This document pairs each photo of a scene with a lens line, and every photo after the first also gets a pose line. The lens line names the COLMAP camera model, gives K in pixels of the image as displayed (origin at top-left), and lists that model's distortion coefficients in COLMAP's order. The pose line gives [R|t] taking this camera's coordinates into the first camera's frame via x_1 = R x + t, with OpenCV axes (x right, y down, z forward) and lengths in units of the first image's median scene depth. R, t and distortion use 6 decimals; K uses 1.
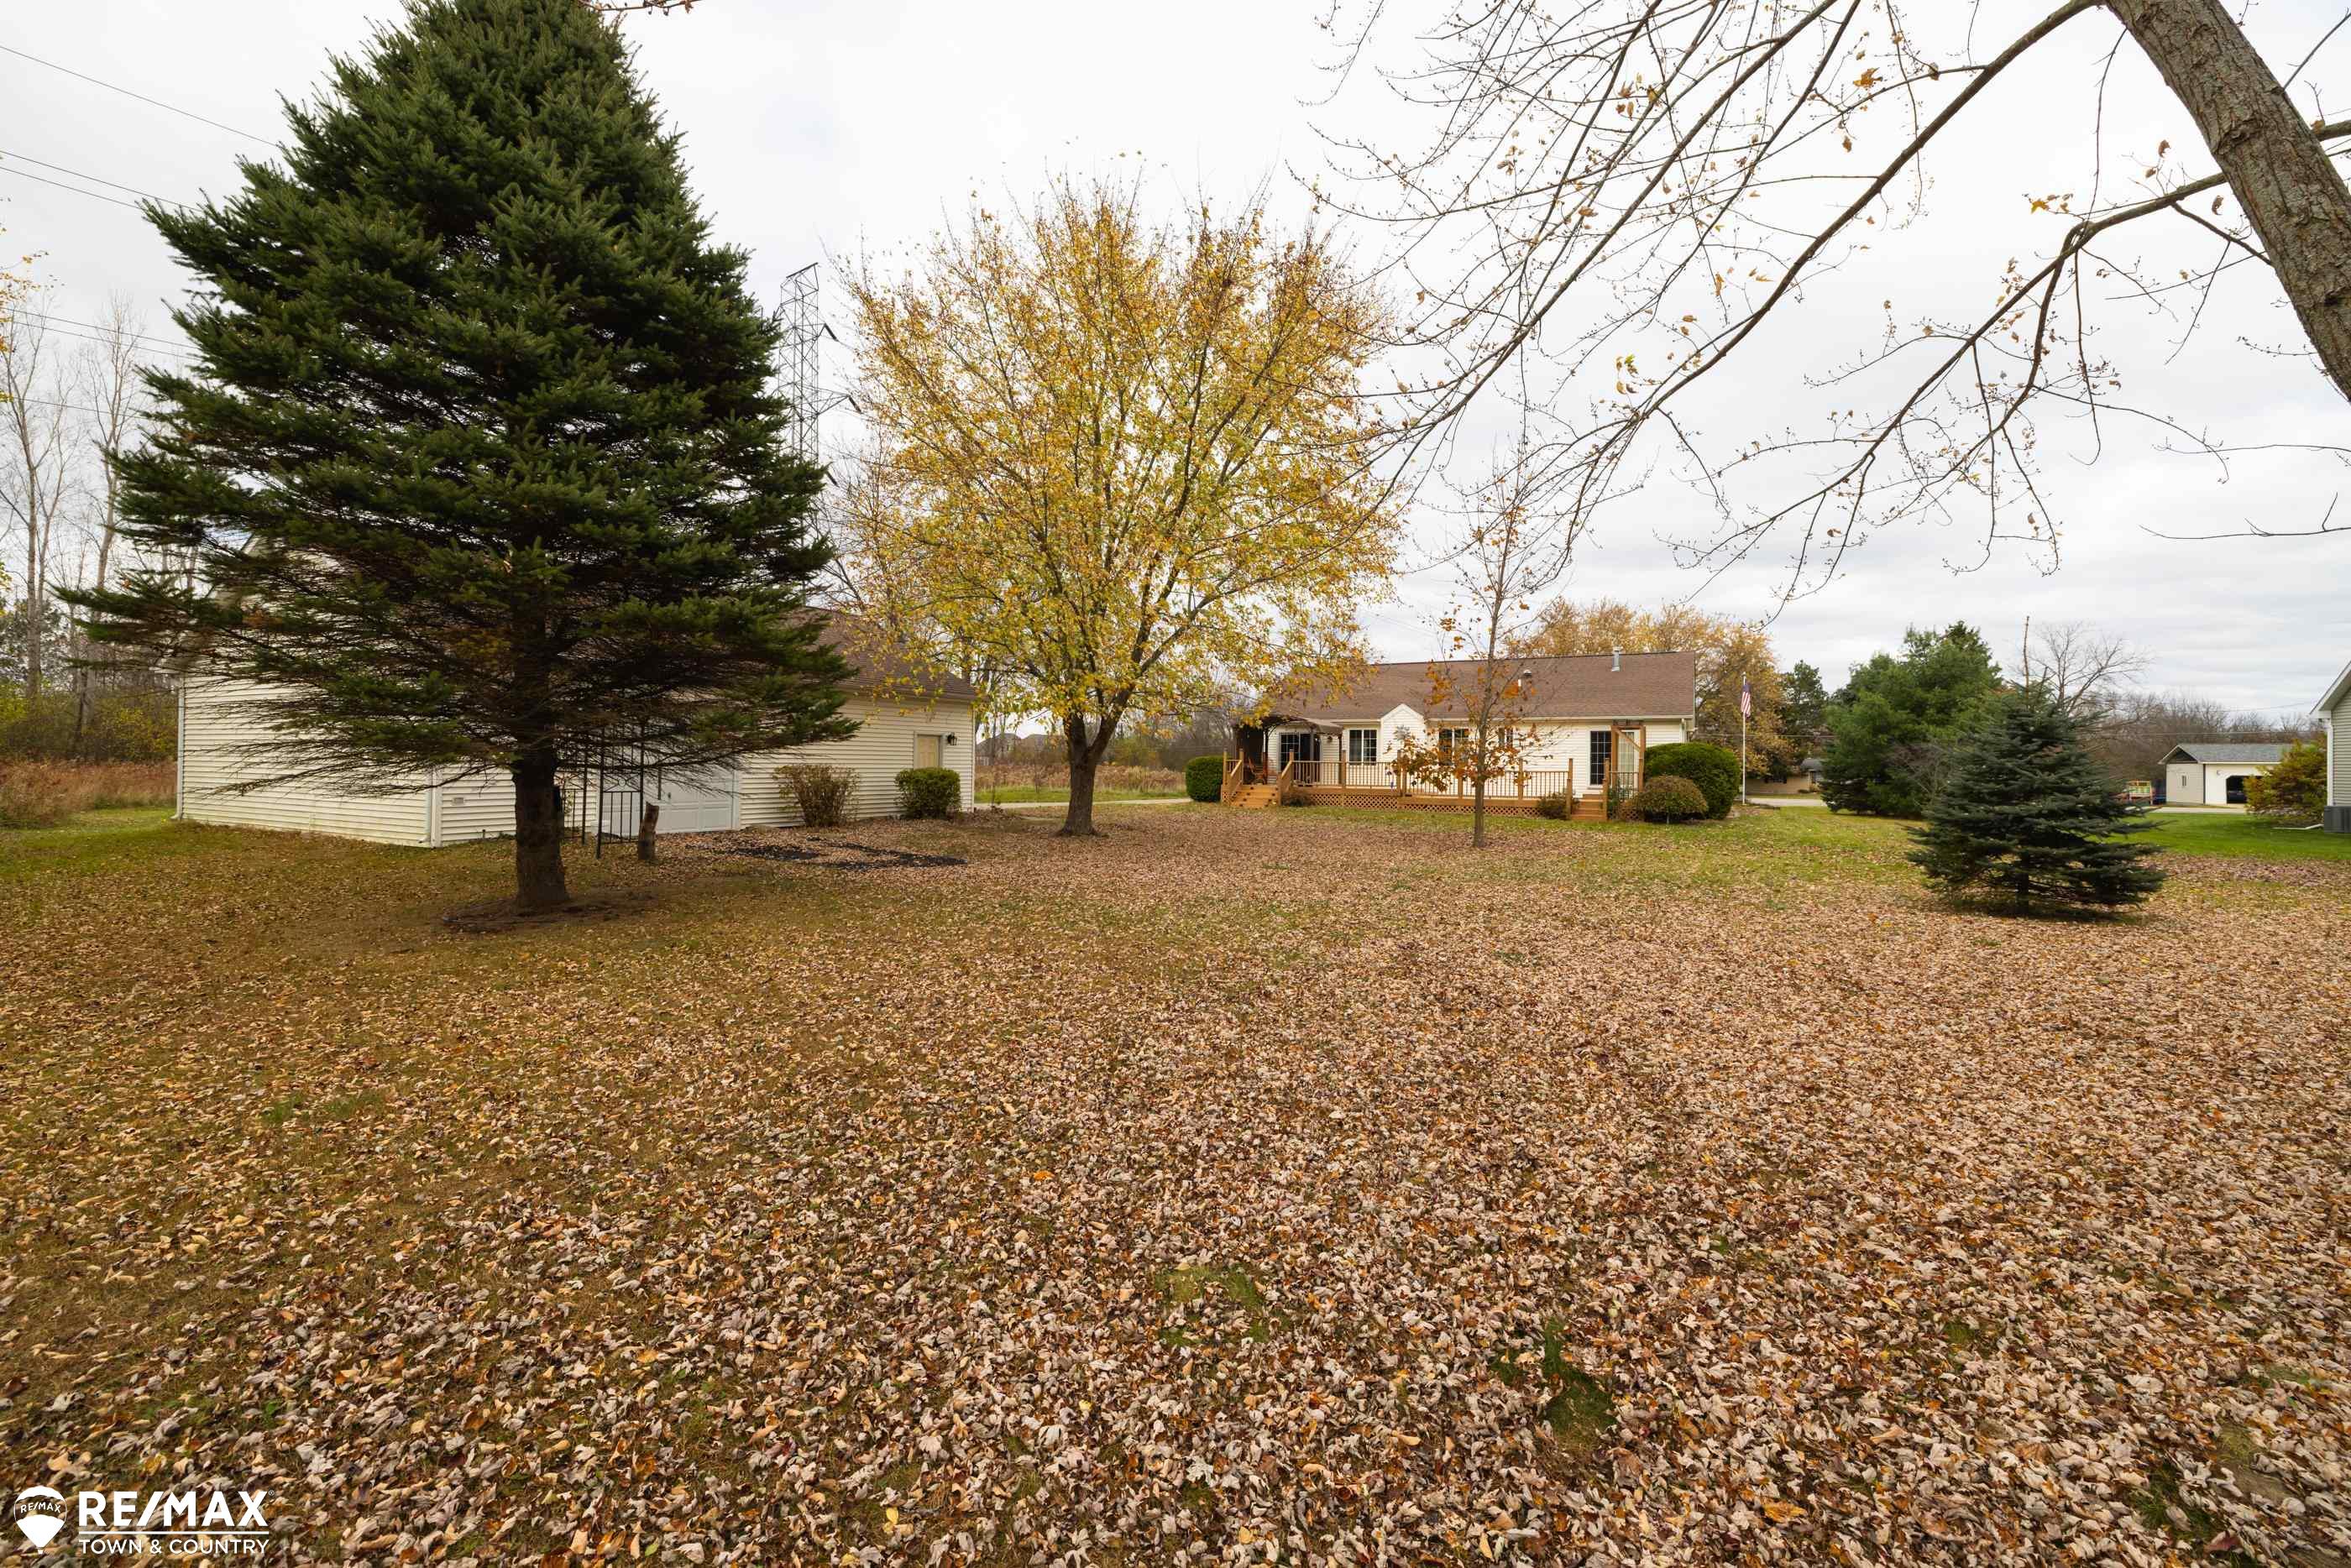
lens RADIAL K [[1018.5, 0, 1168.8], [0, 1018.5, 773.8], [0, 0, 1]] dist [0.001668, 0.000525]
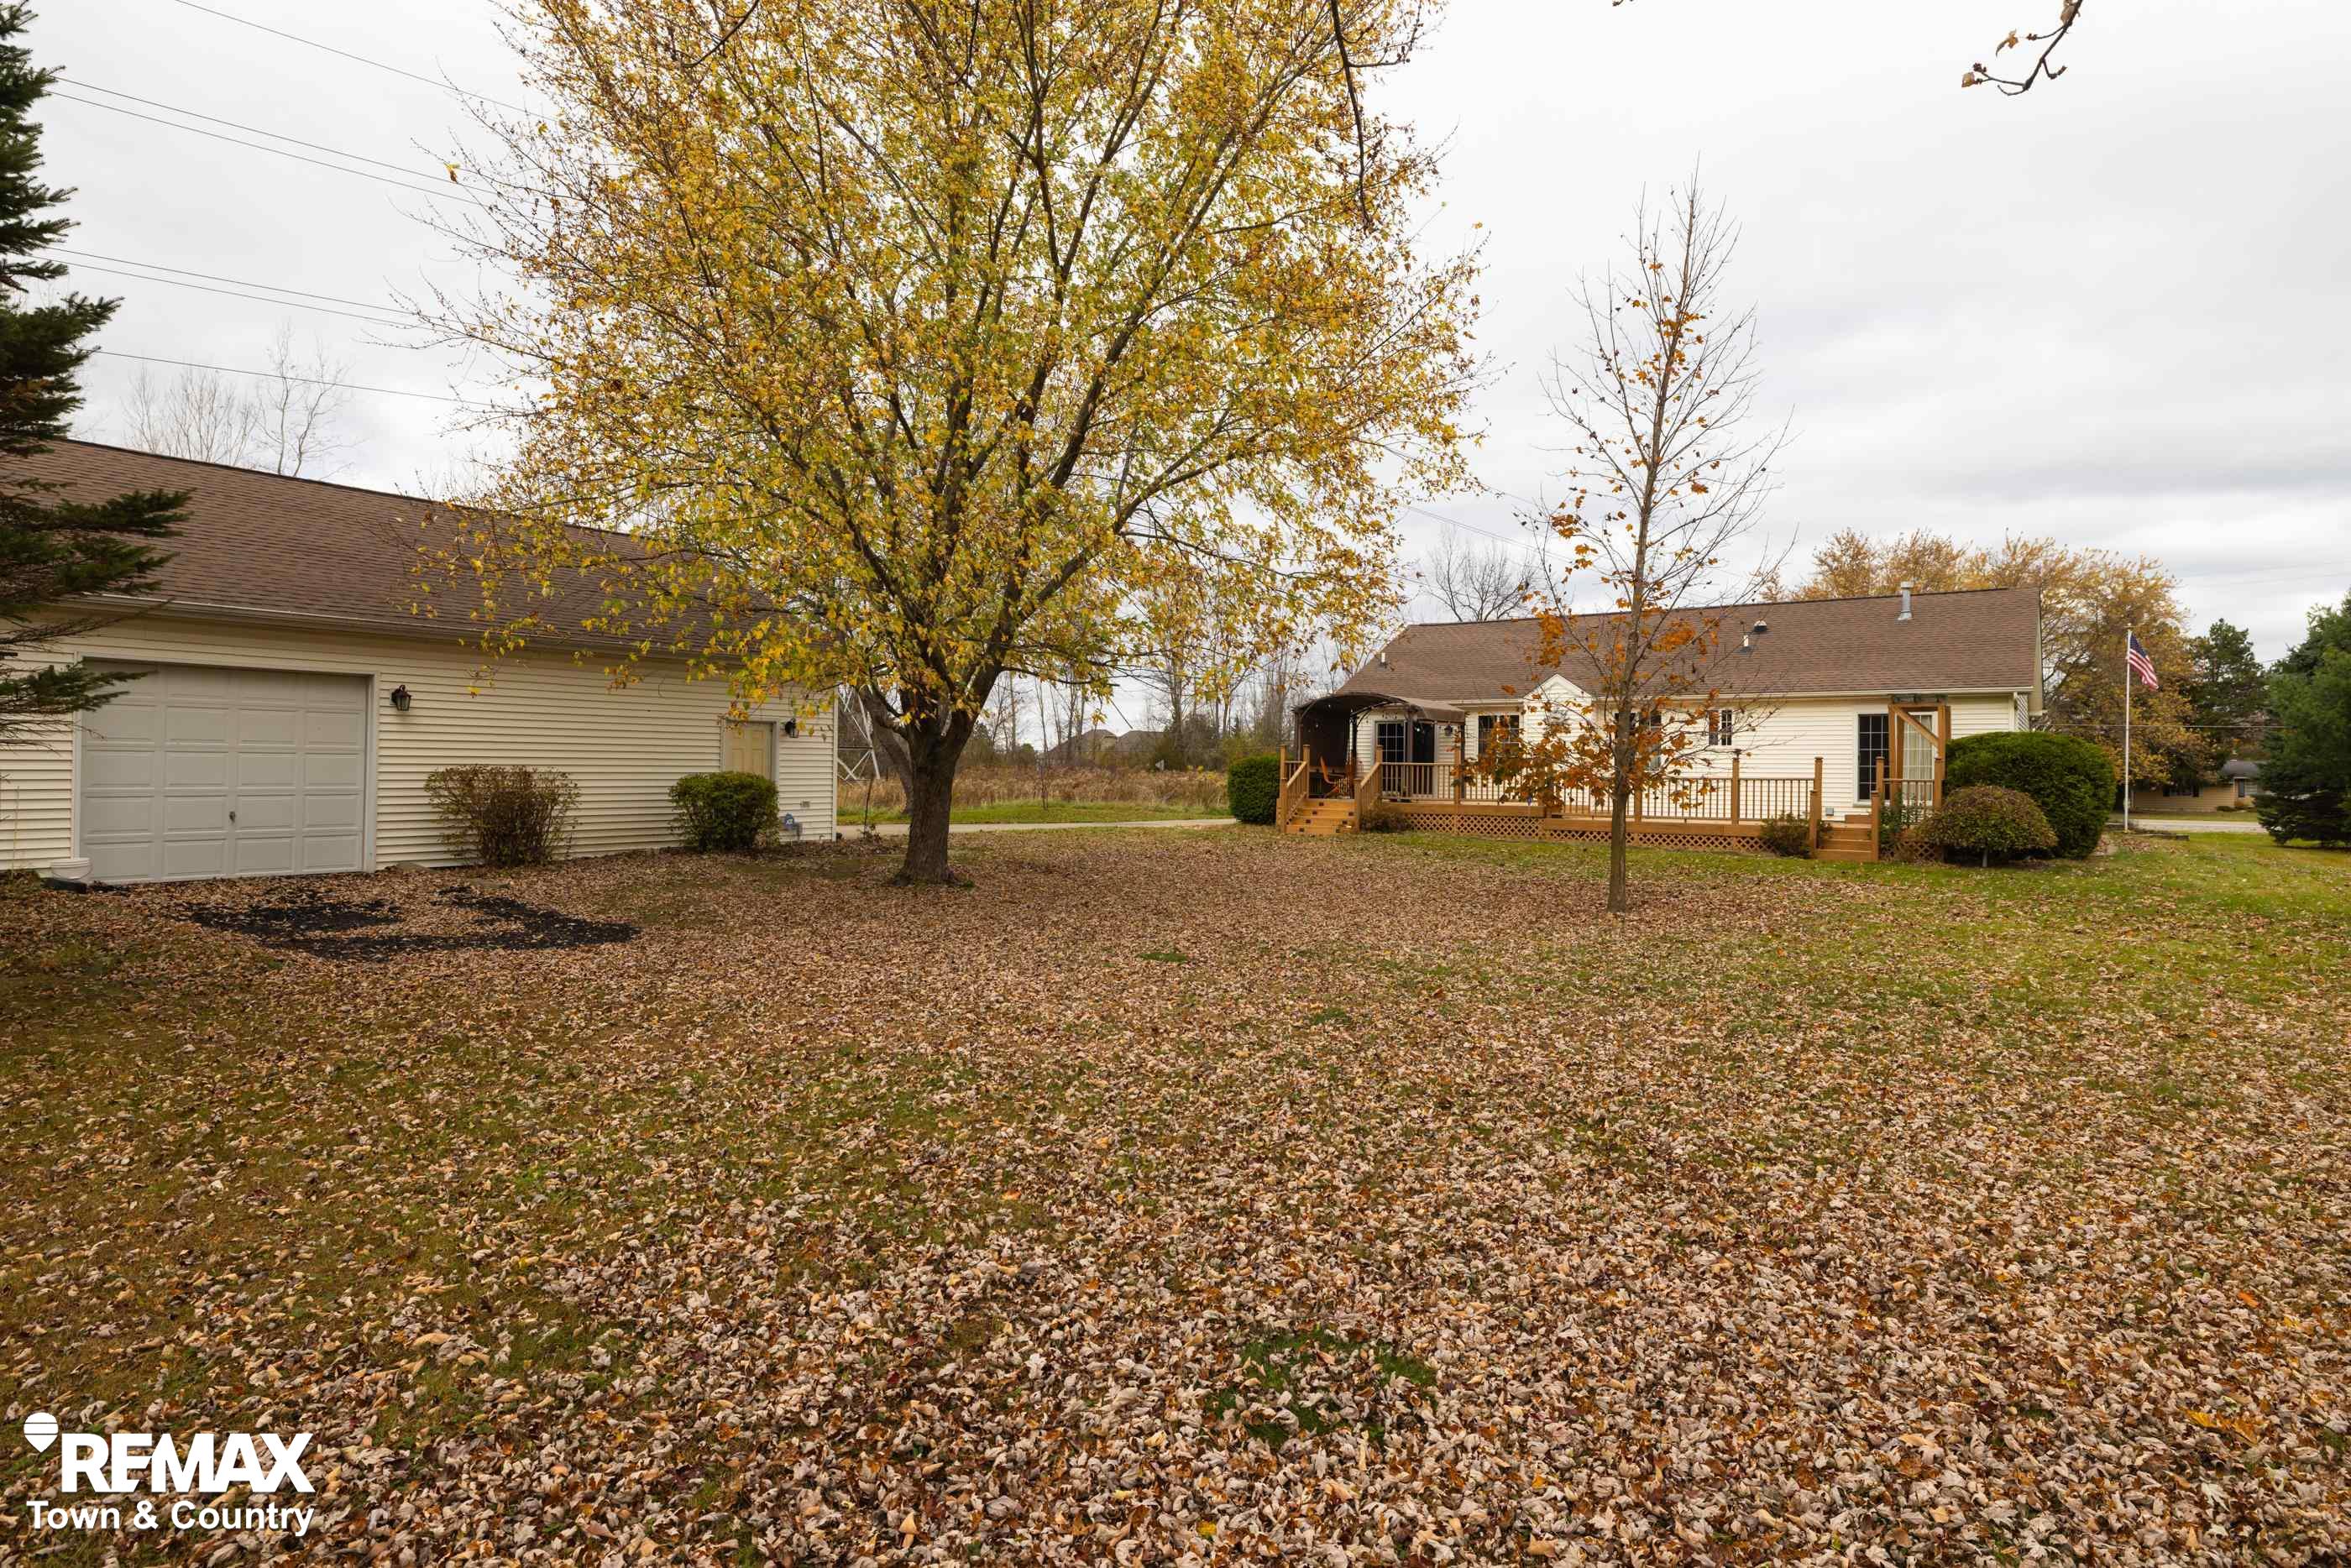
lens RADIAL K [[1288.7, 0, 1177.3], [0, 1288.7, 781.1], [0, 0, 1]] dist [0.000870, -0.001835]
pose [[0.992225, 0.000811, -0.124453, 0.164521], [-0.000877, 1.000000, -0.000479, -0.000327], [0.124453, 0.000585, 0.992225, 0.274523]]
